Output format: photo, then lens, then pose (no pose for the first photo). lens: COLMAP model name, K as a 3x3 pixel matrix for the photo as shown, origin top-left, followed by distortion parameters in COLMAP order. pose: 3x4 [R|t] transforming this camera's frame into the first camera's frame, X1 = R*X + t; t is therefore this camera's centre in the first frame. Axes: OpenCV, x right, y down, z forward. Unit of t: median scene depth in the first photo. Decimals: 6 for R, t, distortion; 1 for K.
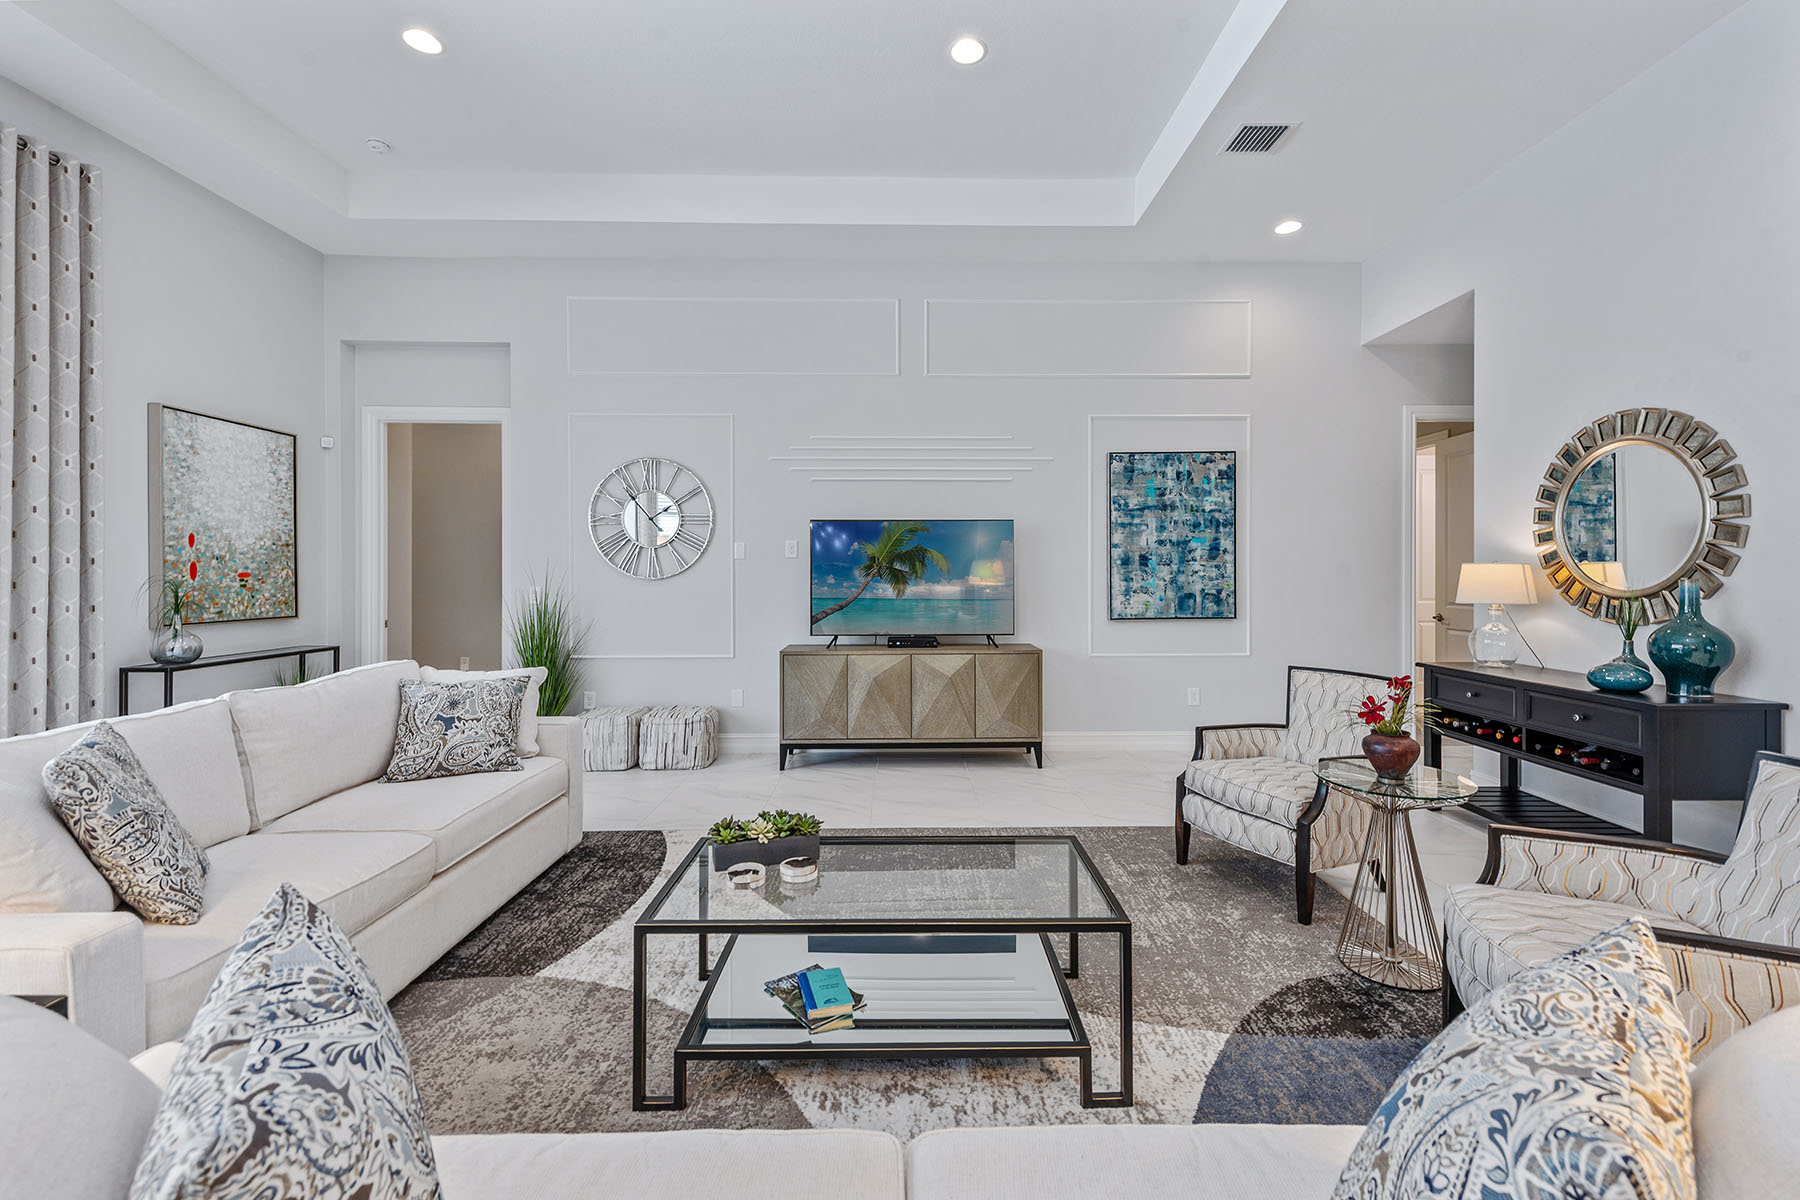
lens RADIAL K [[751.3, 0, 912.3], [0, 751.3, 576.5], [0, 0, 1]] dist [0.020665, -0.009487]
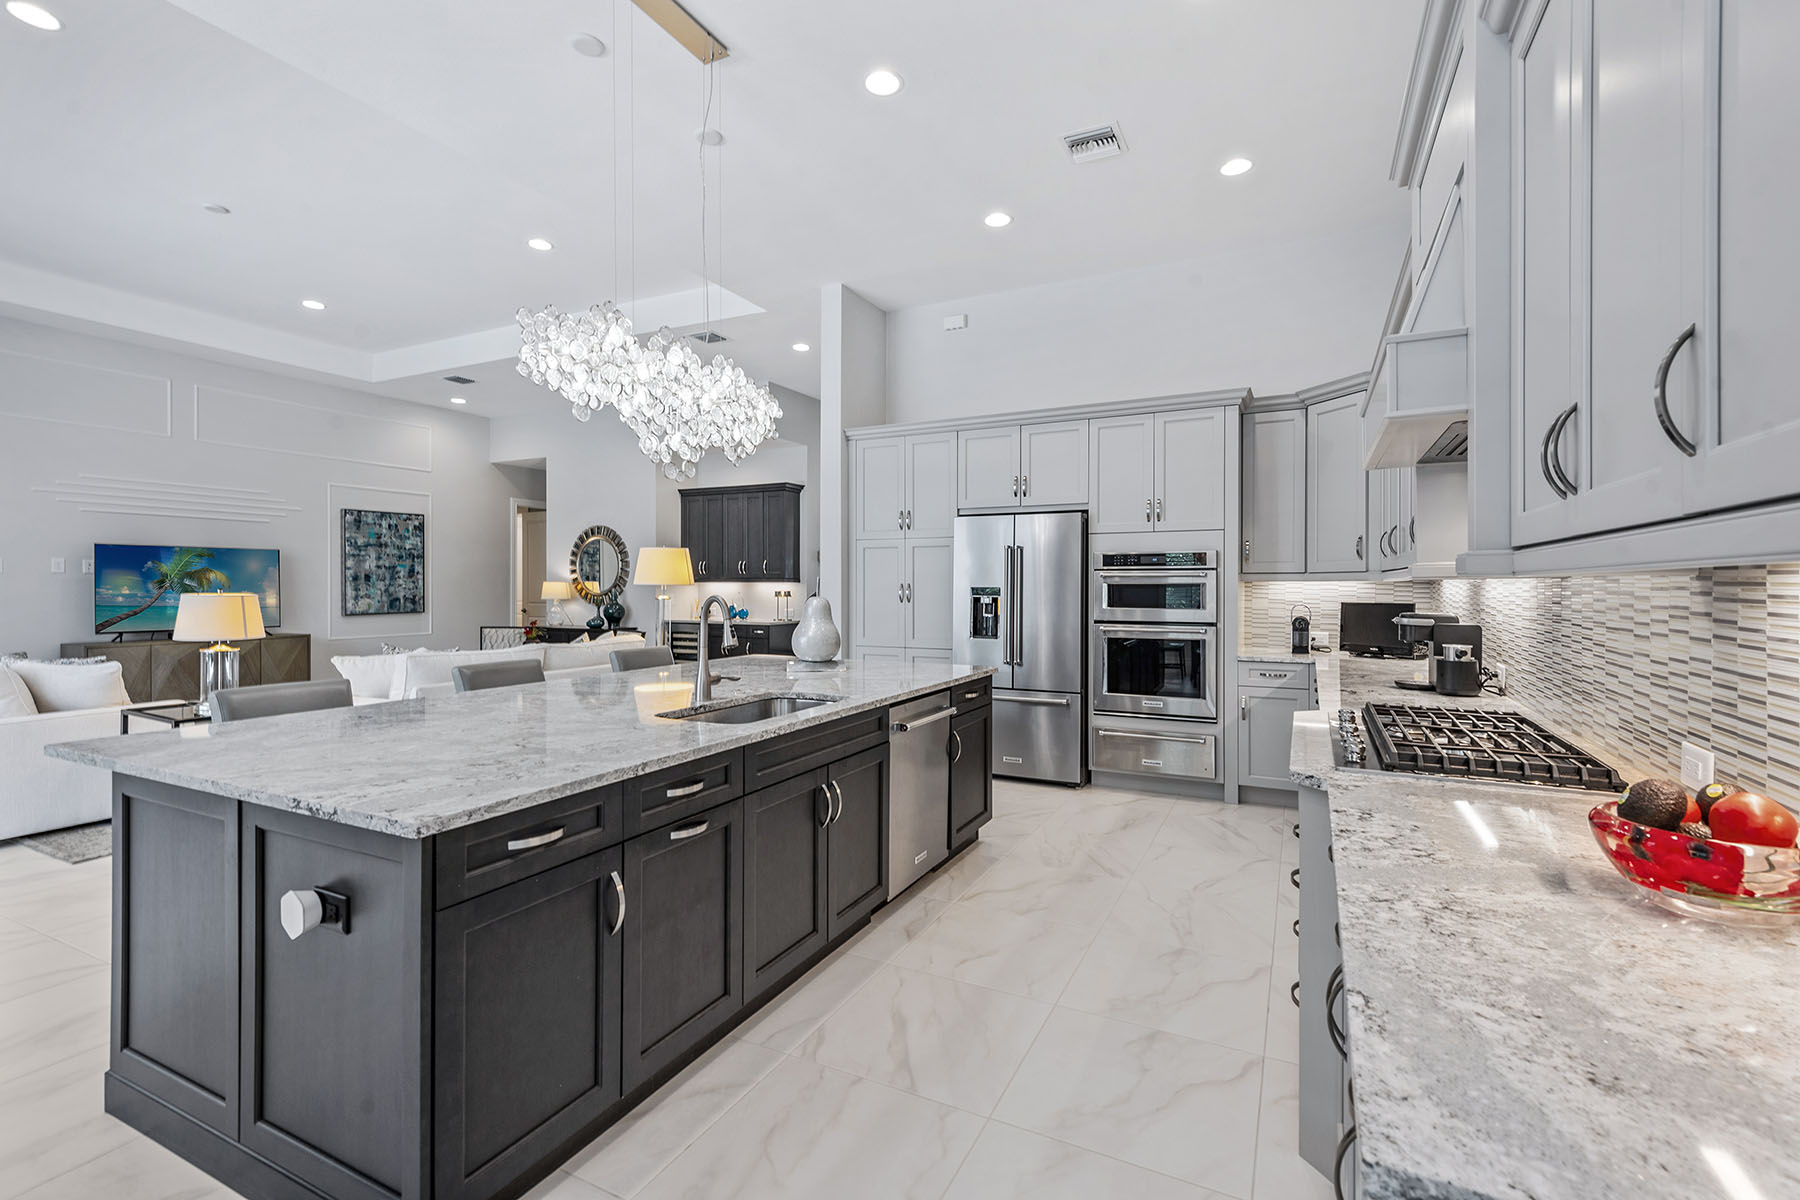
lens RADIAL K [[790.7, 0, 904.6], [0, 790.7, 587.1], [0, 0, 1]] dist [0.019831, -0.008054]
pose [[0.457513, 0.000466, 0.889203, -0.757651], [0.001086, 0.999999, -0.001083, 0.001962], [-0.889202, 0.001462, 0.457512, -0.891528]]
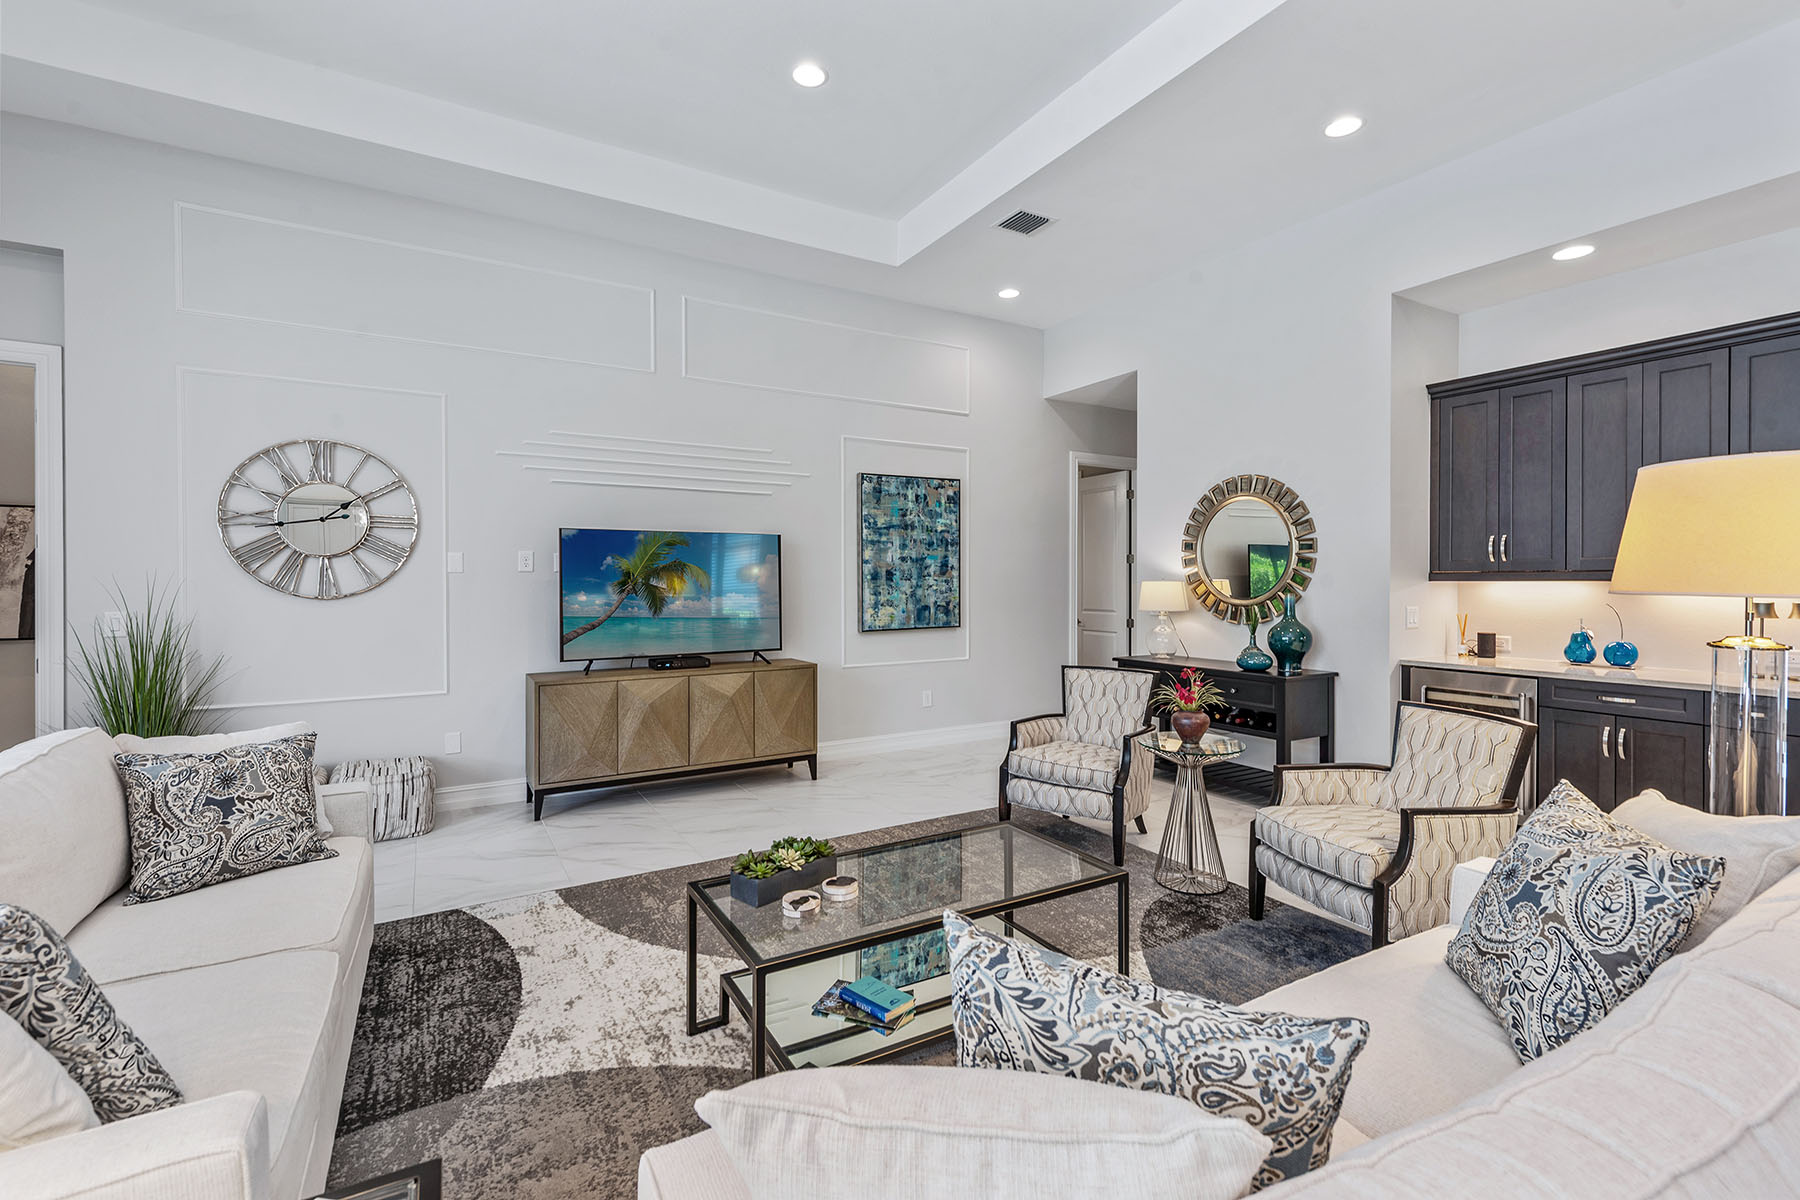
lens RADIAL K [[790.7, 0, 904.6], [0, 790.7, 587.1], [0, 0, 1]] dist [0.019831, -0.008054]
pose [[0.868244, -0.004559, 0.496117, -0.260024], [0.002655, 0.999986, 0.004542, -0.011093], [-0.496131, -0.002627, 0.868244, 0.009159]]
